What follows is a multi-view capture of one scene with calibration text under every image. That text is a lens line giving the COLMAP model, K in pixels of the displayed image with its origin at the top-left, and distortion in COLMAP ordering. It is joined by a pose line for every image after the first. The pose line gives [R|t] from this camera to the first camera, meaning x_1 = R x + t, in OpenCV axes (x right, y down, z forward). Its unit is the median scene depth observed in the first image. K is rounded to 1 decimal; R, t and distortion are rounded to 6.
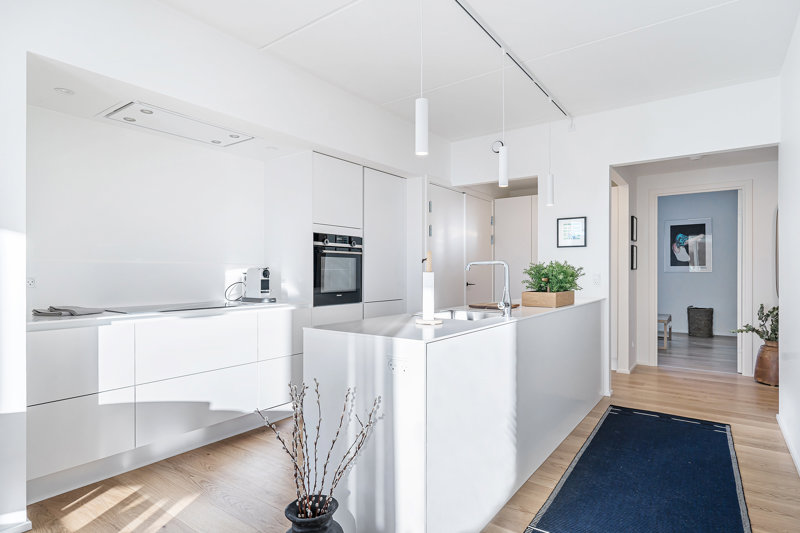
lens RADIAL K [[438.9, 0, 401.7], [0, 438.9, 271.2], [0, 0, 1]] dist [0.002935, -0.000842]
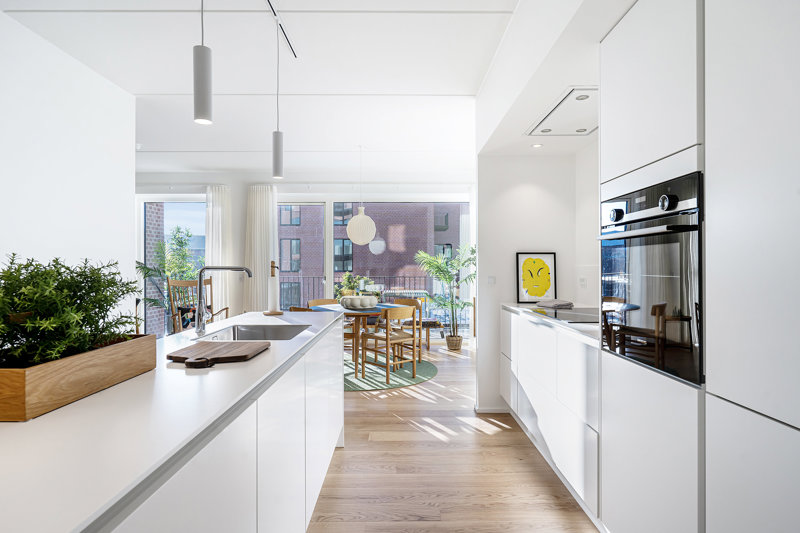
lens RADIAL K [[441.5, 0, 403.3], [0, 441.5, 267.5], [0, 0, 1]] dist [-0.003421, 0.000817]
pose [[-0.794742, 0.002902, -0.606941, 0.287277], [0.005511, 0.999982, -0.002436, -0.012622], [0.606923, -0.005281, -0.794743, 1.251179]]
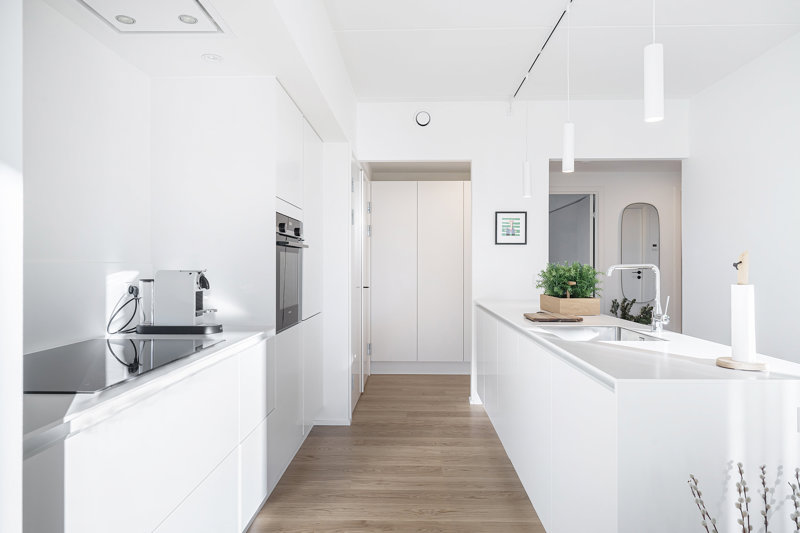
lens RADIAL K [[513.3, 0, 398.3], [0, 513.3, 262.7], [0, 0, 1]] dist [-0.021984, -0.000308]
pose [[0.821623, 0.003993, 0.570017, -0.459113], [-0.001692, 0.999988, -0.004566, -0.014375], [-0.570029, 0.002787, 0.821620, 0.320264]]
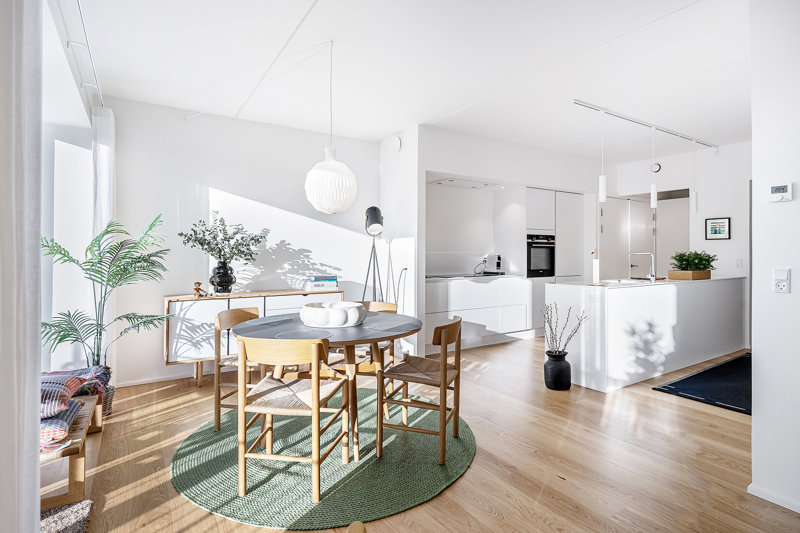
lens RADIAL K [[416.7, 0, 388.9], [0, 416.7, 253.0], [0, 0, 1]] dist [0.001488, -0.000971]
pose [[0.925342, -0.002172, -0.379128, -0.082573], [0.002188, 0.999998, -0.000388, -0.015824], [0.379128, -0.000470, 0.925344, -0.696113]]
